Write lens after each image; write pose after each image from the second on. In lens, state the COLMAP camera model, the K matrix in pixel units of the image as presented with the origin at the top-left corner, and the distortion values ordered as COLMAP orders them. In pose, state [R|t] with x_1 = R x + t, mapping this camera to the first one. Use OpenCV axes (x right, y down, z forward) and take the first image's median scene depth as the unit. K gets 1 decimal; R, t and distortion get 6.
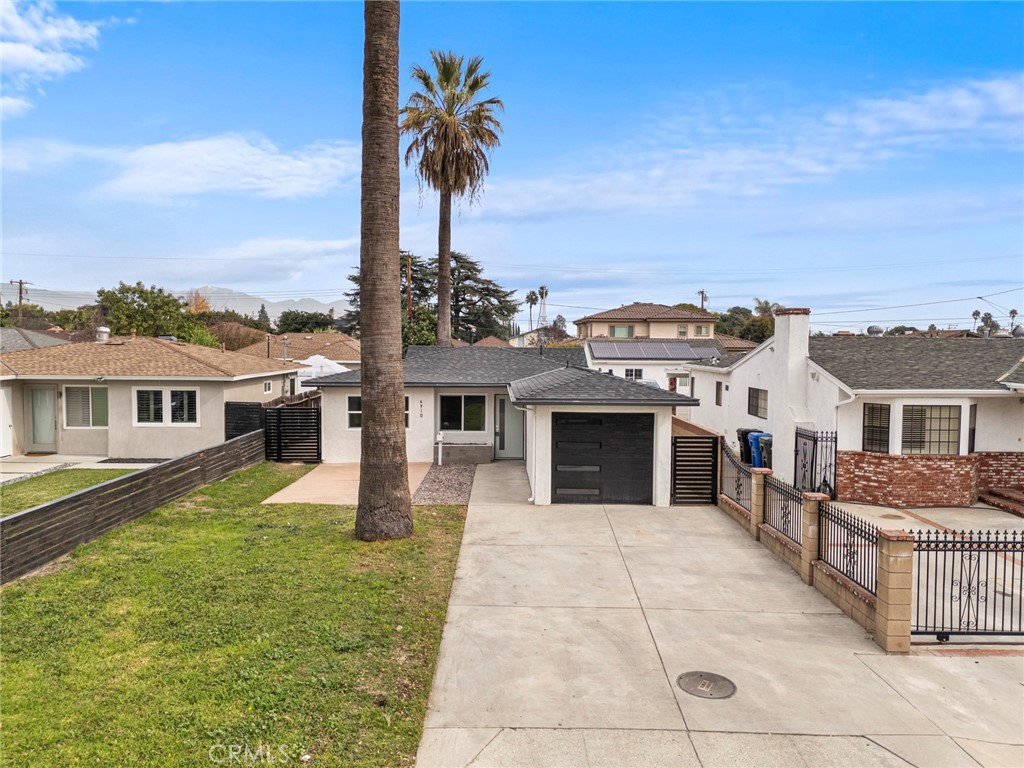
lens RADIAL K [[746.2, 0, 512.0], [0, 746.2, 384.0], [0, 0, 1]] dist [0.091562, -0.096102]
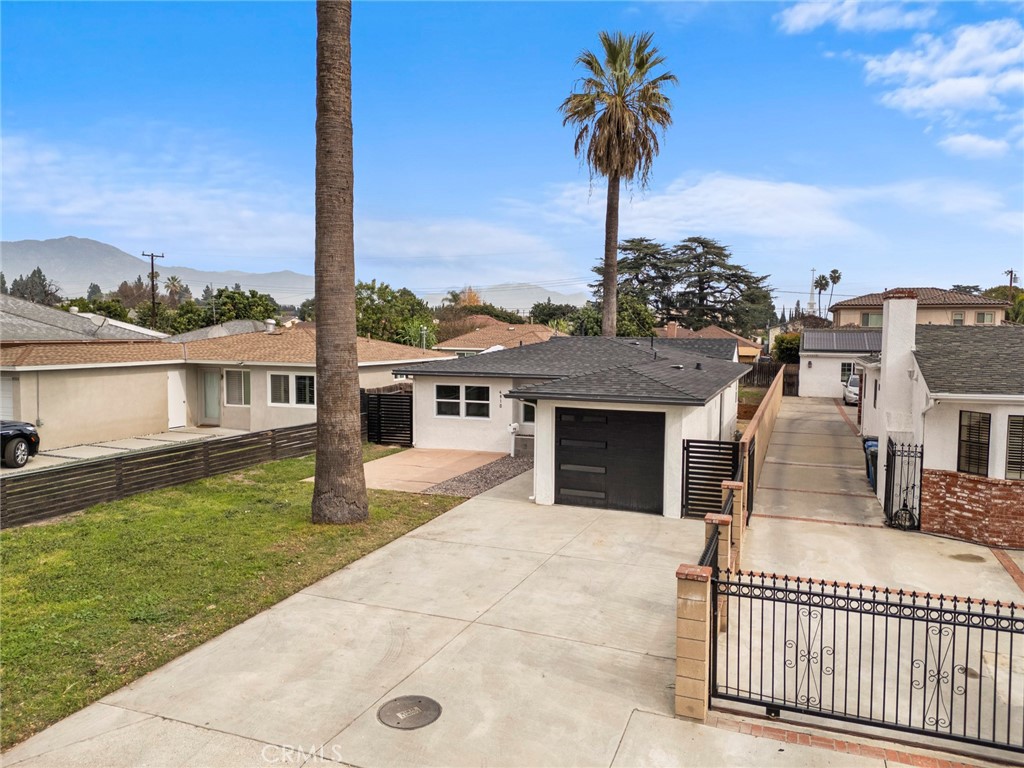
lens RADIAL K [[746.2, 0, 512.0], [0, 746.2, 384.0], [0, 0, 1]] dist [0.091562, -0.096102]
pose [[0.929664, 0.026340, -0.367466, 0.329274], [-0.021514, 0.999620, 0.017224, -0.006051], [0.367780, -0.008107, 0.929878, 0.098921]]
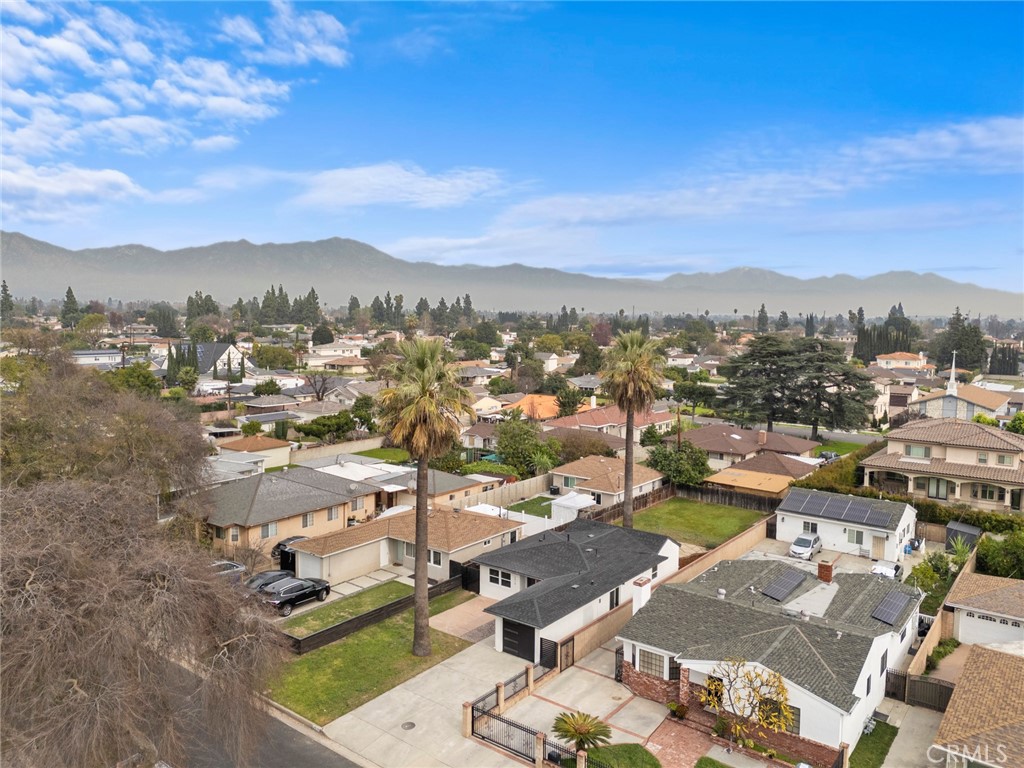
lens RADIAL K [[746.2, 0, 512.0], [0, 746.2, 384.0], [0, 0, 1]] dist [0.091562, -0.096102]
pose [[0.783603, 0.053189, -0.618981, 1.516362], [-0.036590, 0.998550, 0.039484, -0.793609], [0.620184, -0.008291, 0.784413, -0.905333]]
